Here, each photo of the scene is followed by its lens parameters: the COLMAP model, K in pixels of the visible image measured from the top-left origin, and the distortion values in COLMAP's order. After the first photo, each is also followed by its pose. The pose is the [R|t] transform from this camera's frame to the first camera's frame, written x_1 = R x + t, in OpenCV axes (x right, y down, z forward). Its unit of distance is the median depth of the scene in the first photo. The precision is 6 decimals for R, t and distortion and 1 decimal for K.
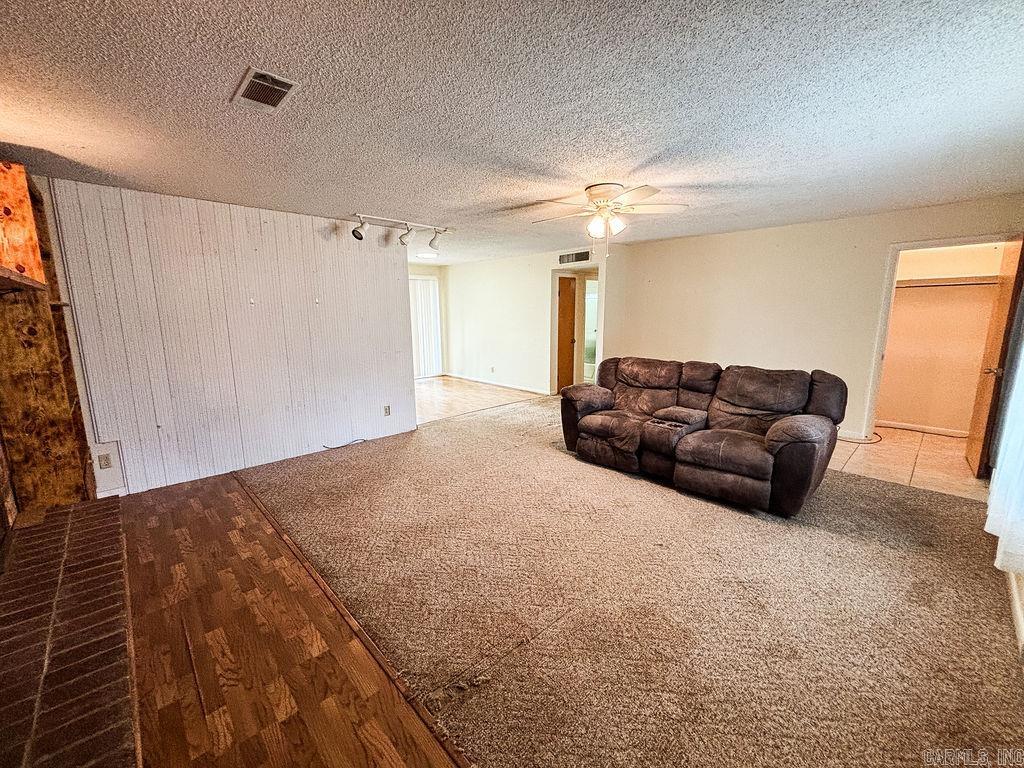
lens RADIAL K [[418.8, 0, 510.0], [0, 418.8, 382.1], [0, 0, 1]] dist [0.003835, -0.000410]
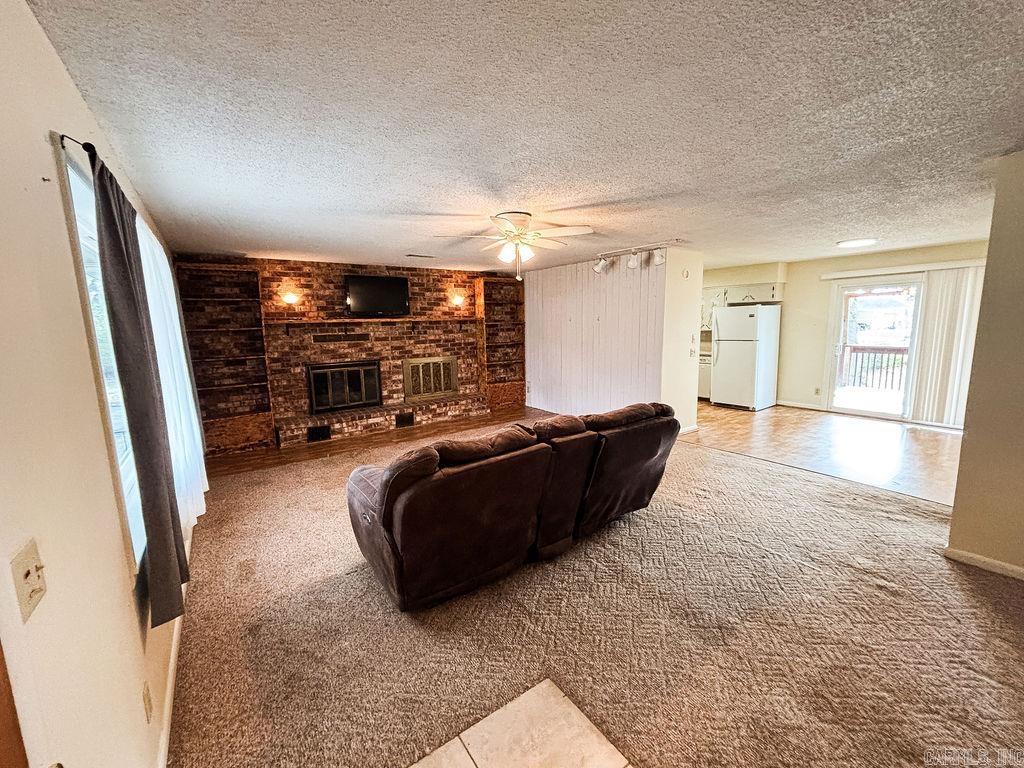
lens RADIAL K [[418.8, 0, 510.0], [0, 418.8, 382.1], [0, 0, 1]] dist [0.003835, -0.000410]
pose [[-0.145575, 0.147033, -0.978360, 1.551485], [-0.152363, 0.973766, 0.169014, -0.270628], [0.977545, 0.173670, -0.119353, 1.409979]]
